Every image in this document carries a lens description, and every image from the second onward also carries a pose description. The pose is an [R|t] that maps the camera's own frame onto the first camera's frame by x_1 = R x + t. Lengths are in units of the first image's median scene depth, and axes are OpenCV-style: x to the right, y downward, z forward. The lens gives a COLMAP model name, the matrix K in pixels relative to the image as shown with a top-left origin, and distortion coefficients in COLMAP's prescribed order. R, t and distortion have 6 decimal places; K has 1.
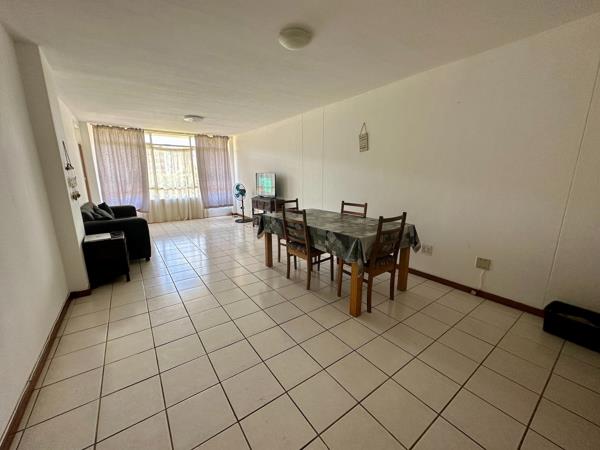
lens RADIAL K [[237.5, 0, 299.8], [0, 237.5, 224.8], [0, 0, 1]] dist [-0.002683, -0.000015]
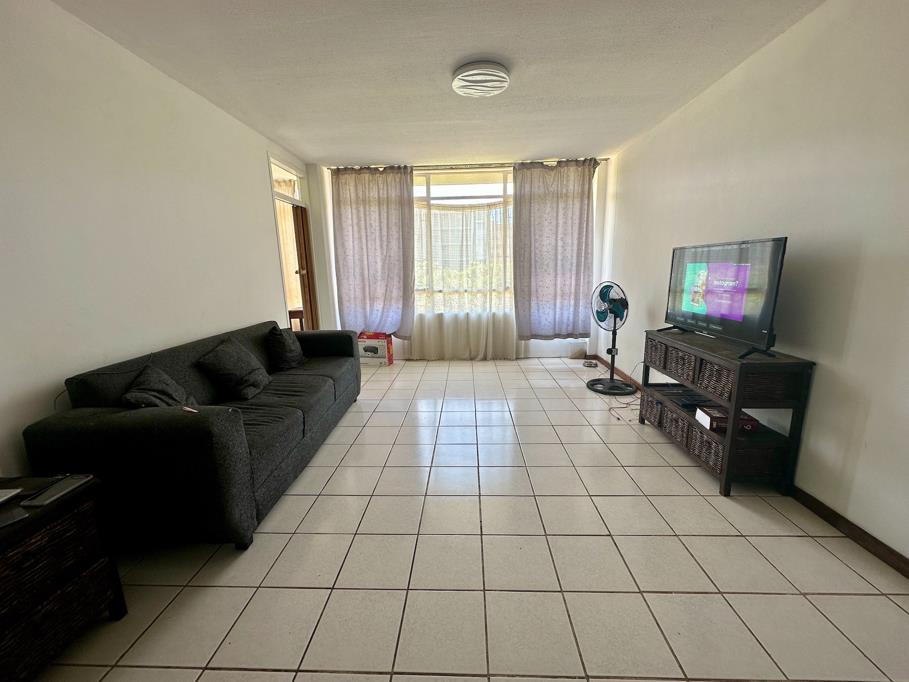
lens RADIAL K [[359.8, 0, 456.1], [0, 359.8, 340.4], [0, 0, 1]] dist [-0.002683, -0.000015]
pose [[0.790426, 0.108165, -0.602932, -0.107204], [-0.106895, 0.993540, 0.038103, -0.085096], [0.603159, 0.034333, 0.796882, 0.444249]]
